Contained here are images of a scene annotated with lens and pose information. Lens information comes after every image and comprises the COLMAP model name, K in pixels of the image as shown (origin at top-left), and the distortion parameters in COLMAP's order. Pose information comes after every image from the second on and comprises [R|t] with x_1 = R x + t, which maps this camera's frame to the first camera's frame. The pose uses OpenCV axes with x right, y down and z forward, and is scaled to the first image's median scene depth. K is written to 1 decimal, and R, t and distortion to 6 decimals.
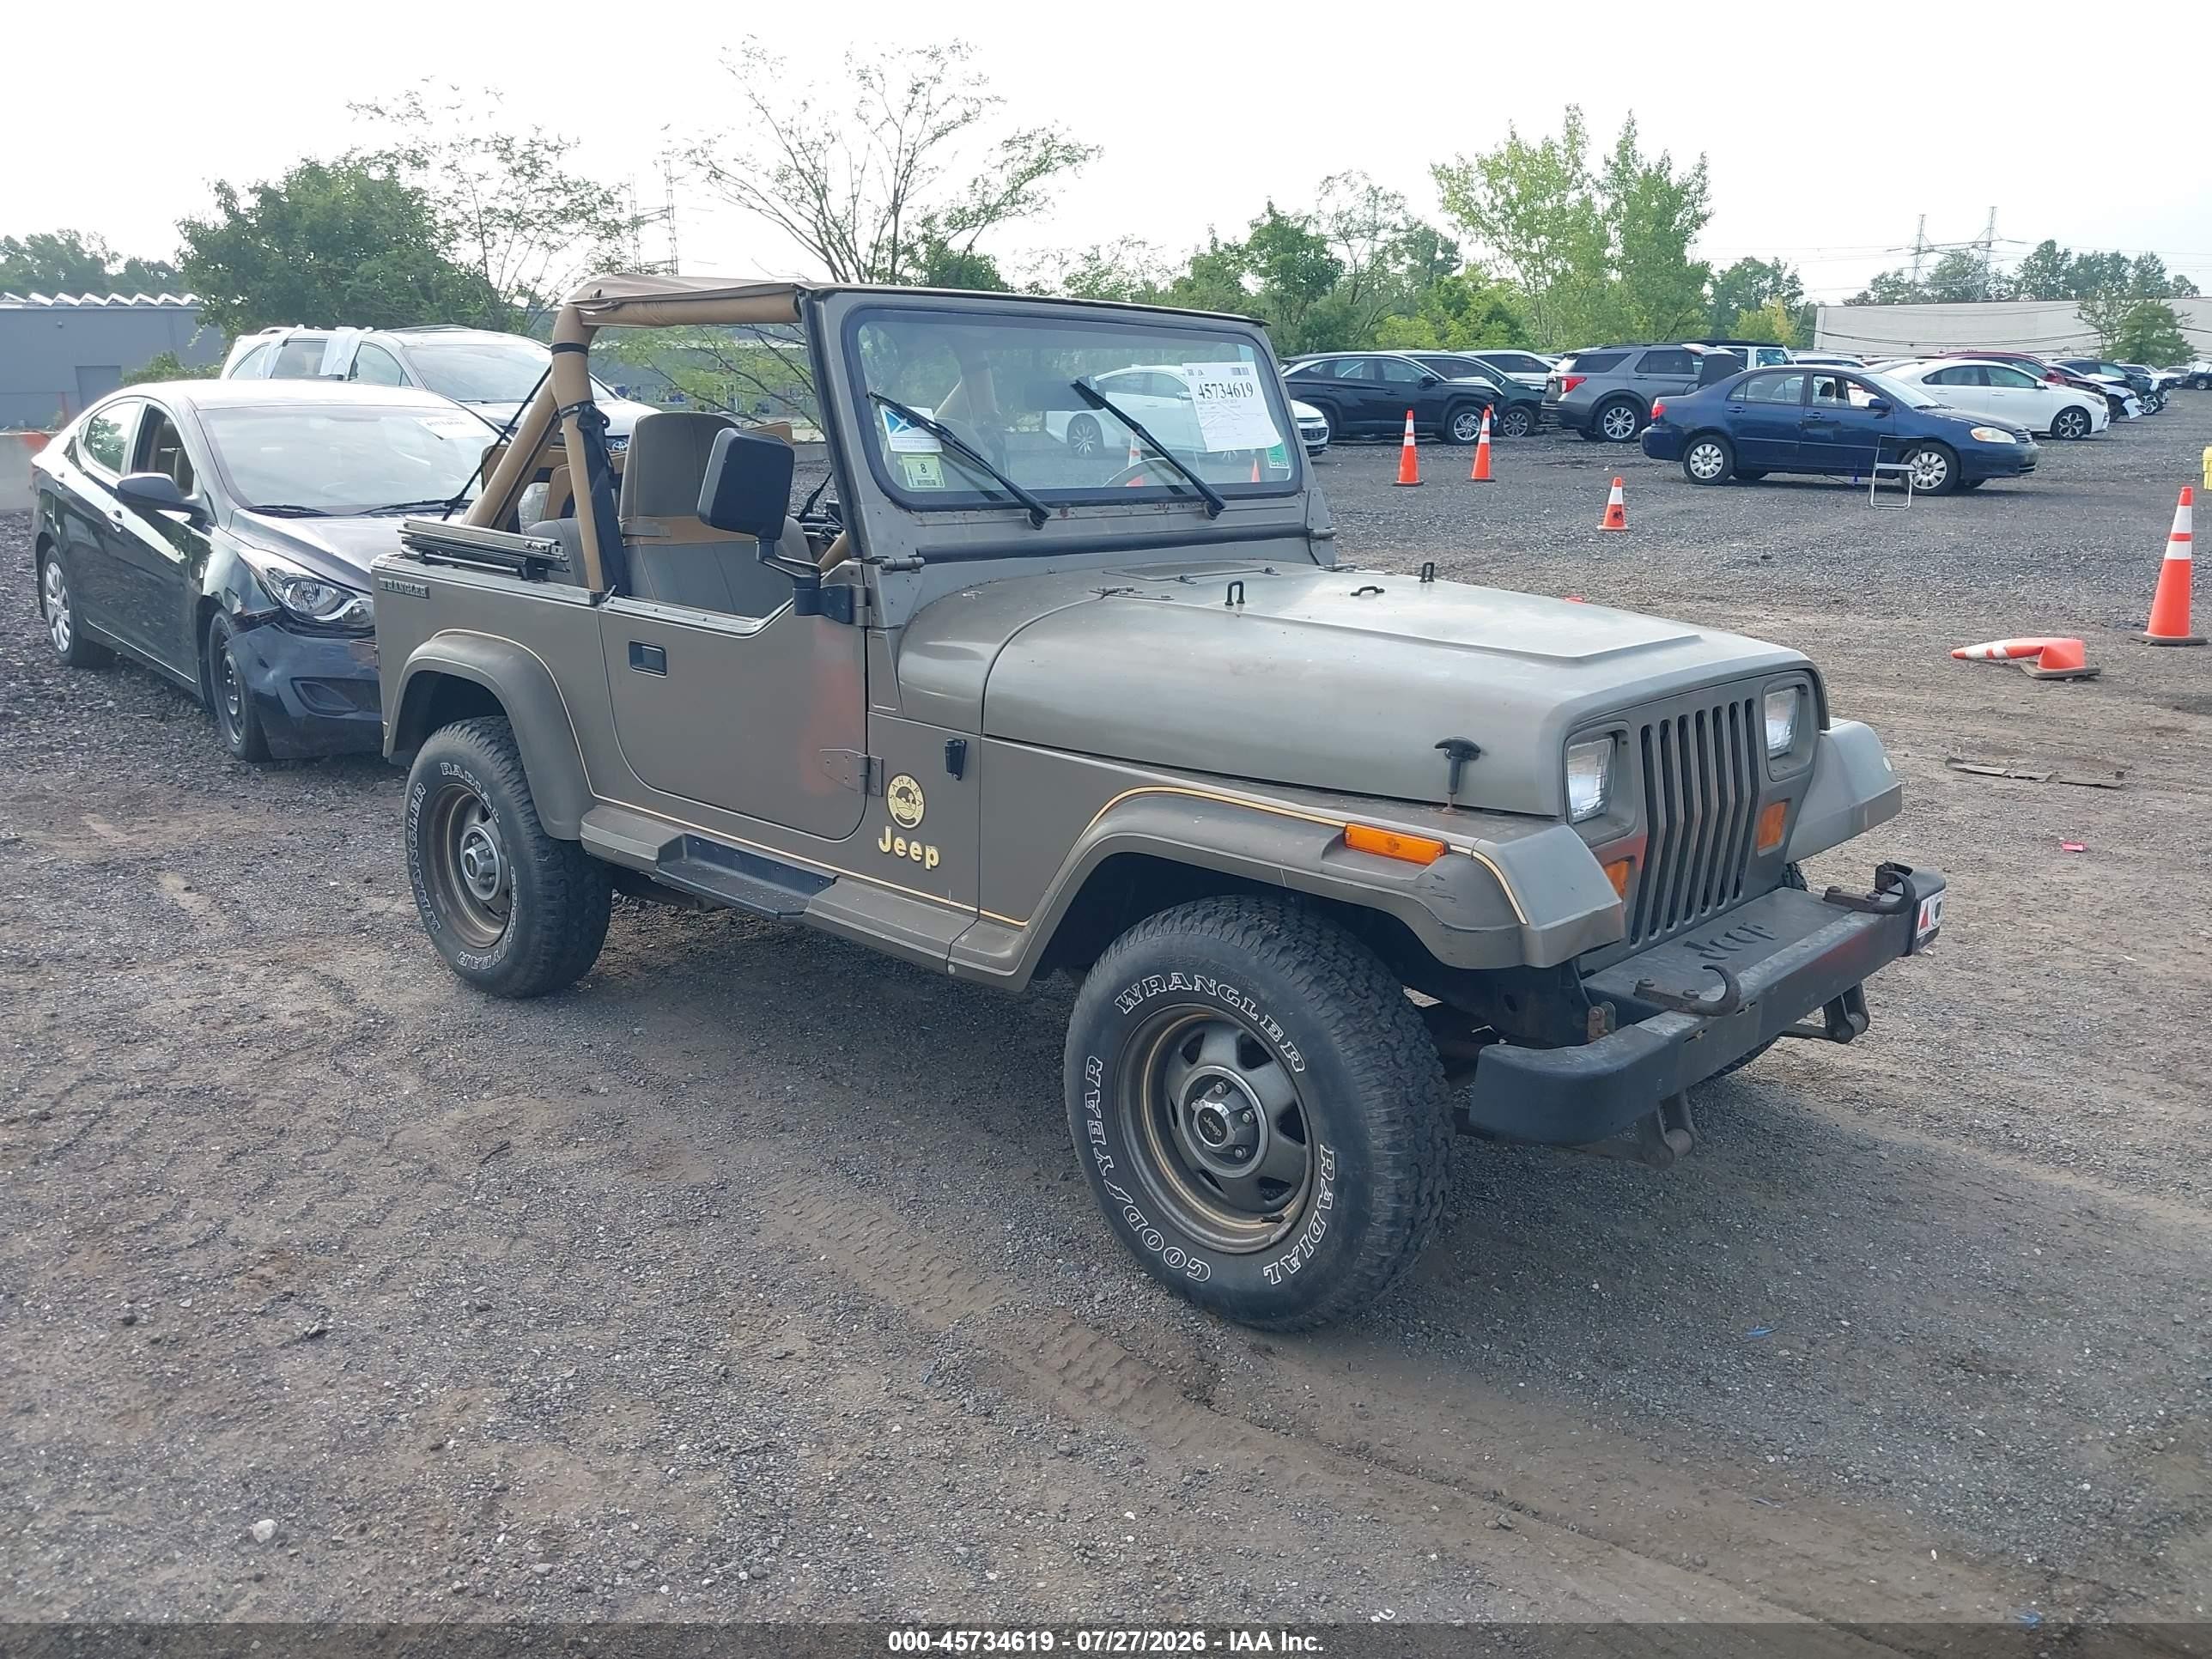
lens RADIAL K [[1538.7, 0, 1106.0], [0, 1538.7, 829.5], [0, 0, 1]] dist [-0.000407, -0.000918]
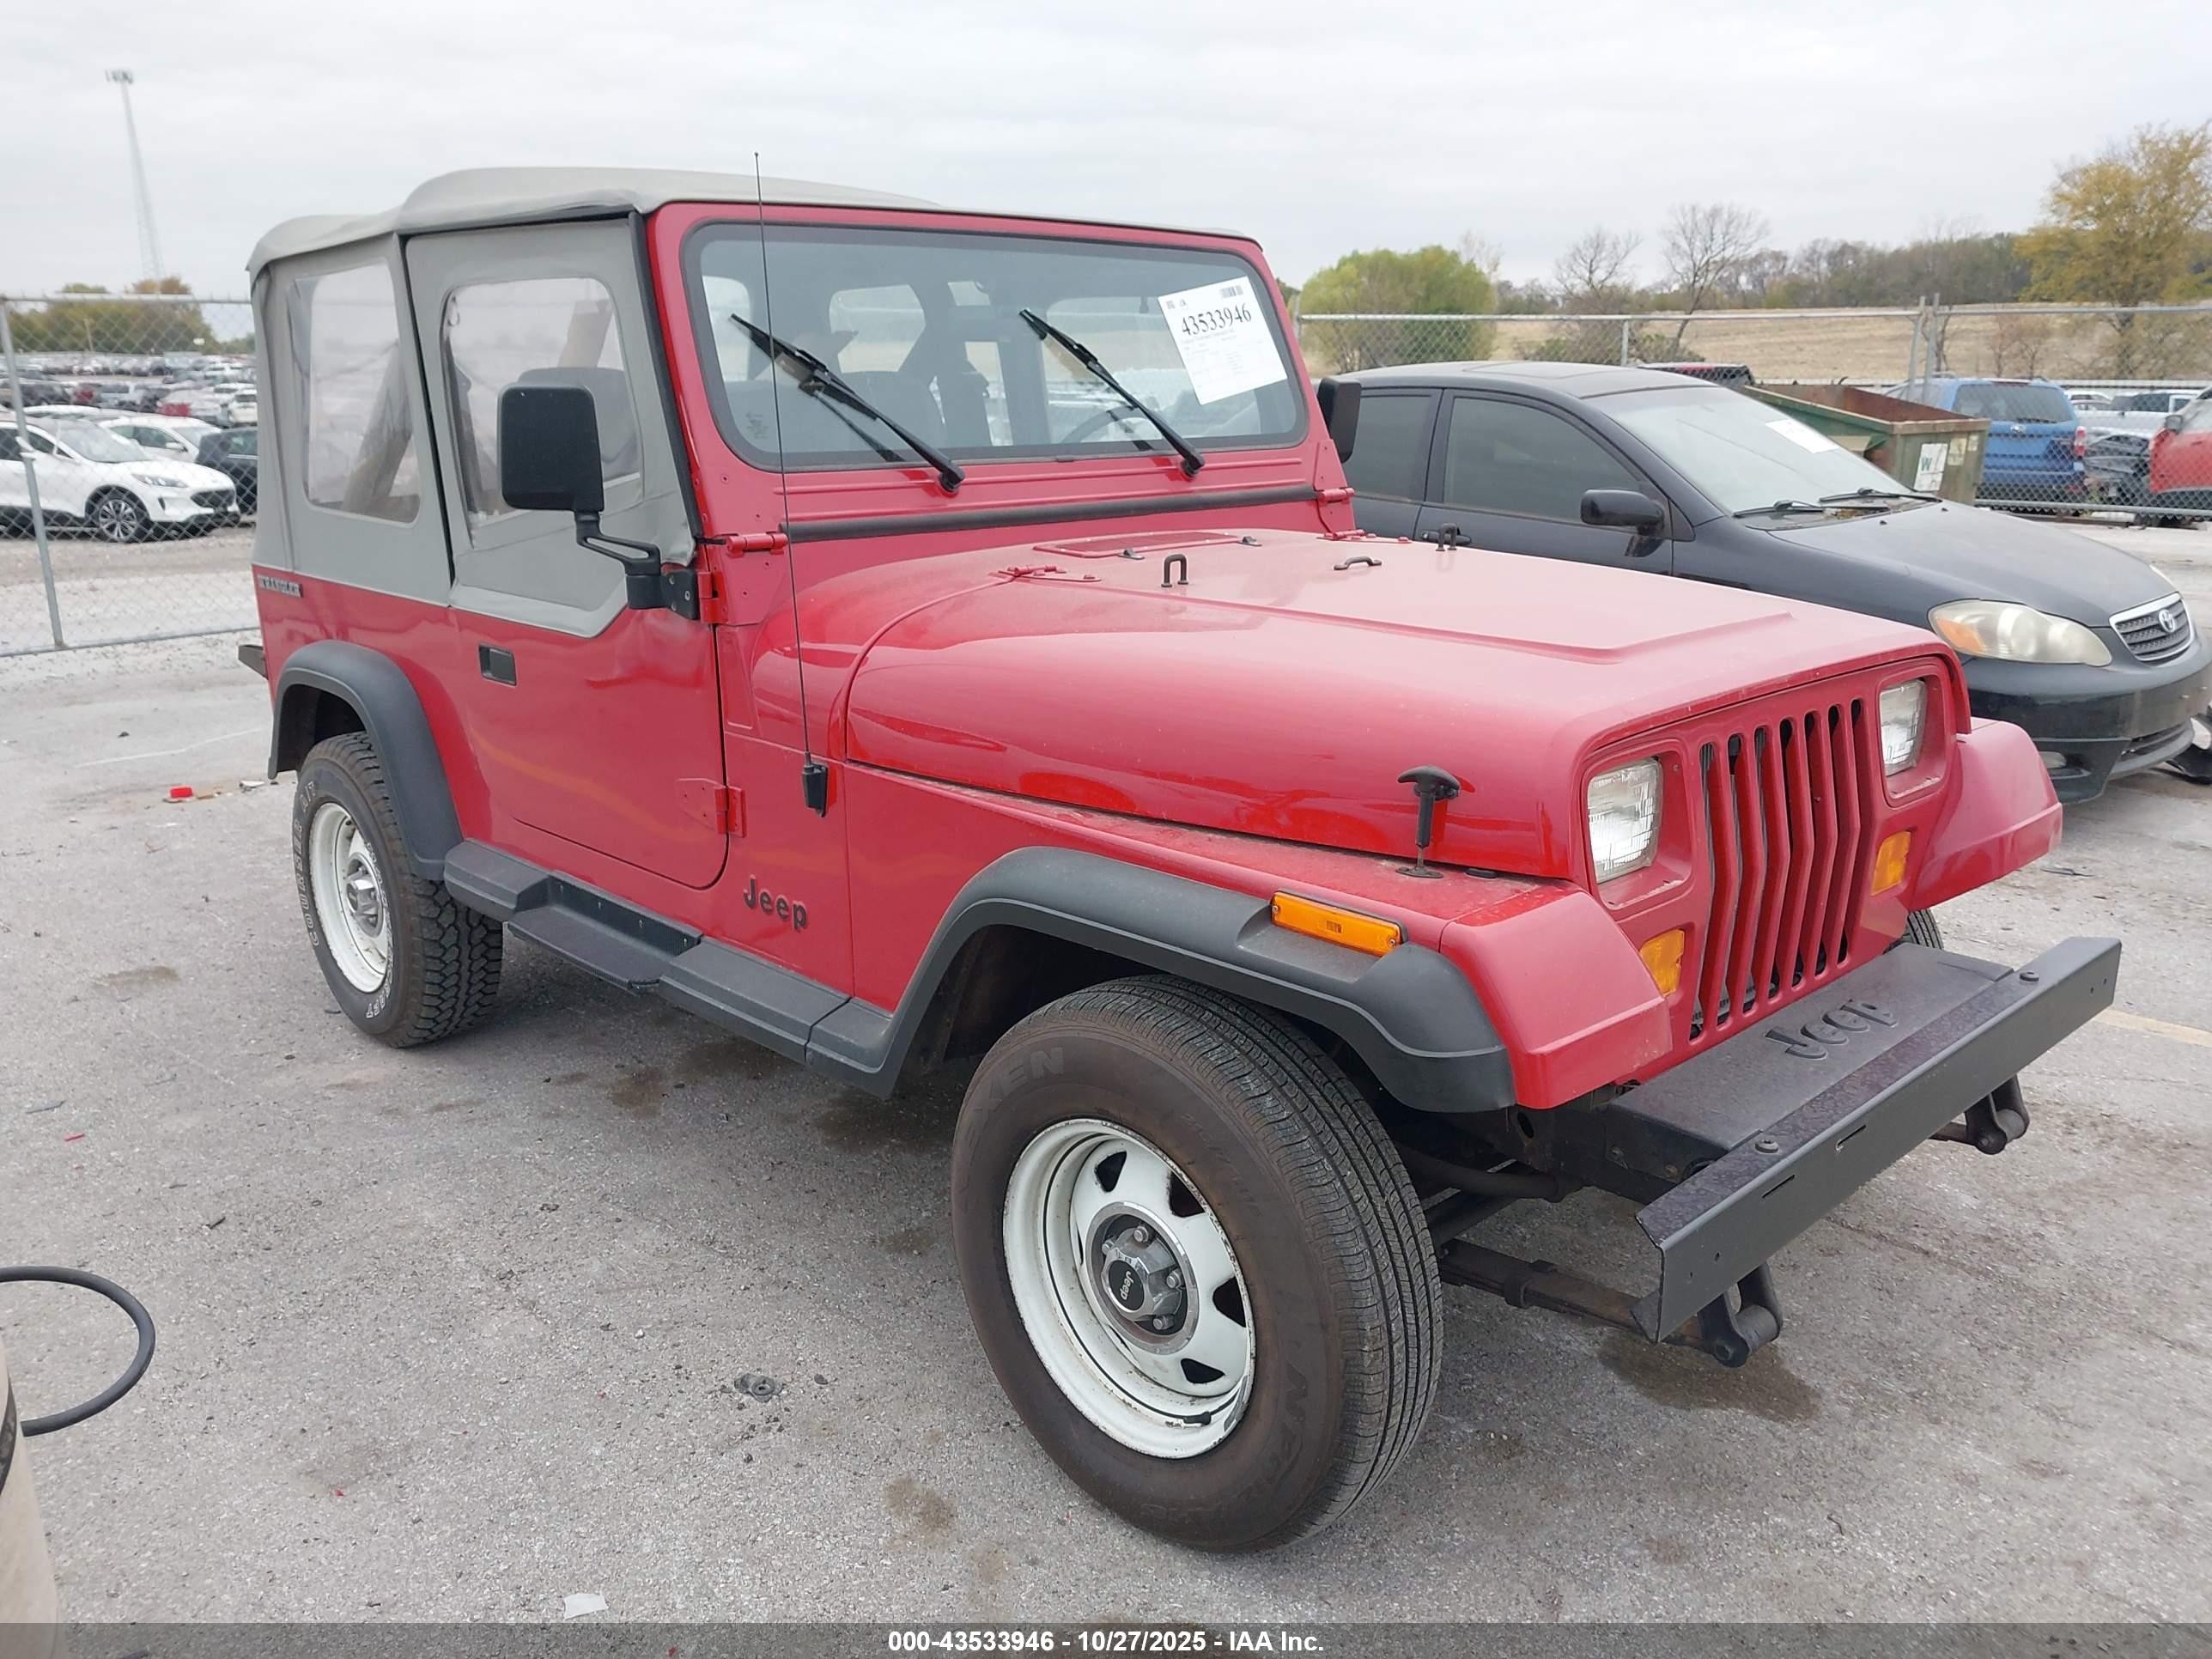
lens RADIAL K [[1538.7, 0, 1106.0], [0, 1538.7, 829.5], [0, 0, 1]] dist [-0.000407, -0.000918]
pose [[0.997674, -0.011008, -0.067272, 0.101727], [0.011781, 0.999869, 0.011112, -0.033069], [0.067141, -0.011879, 0.997673, 0.226980]]
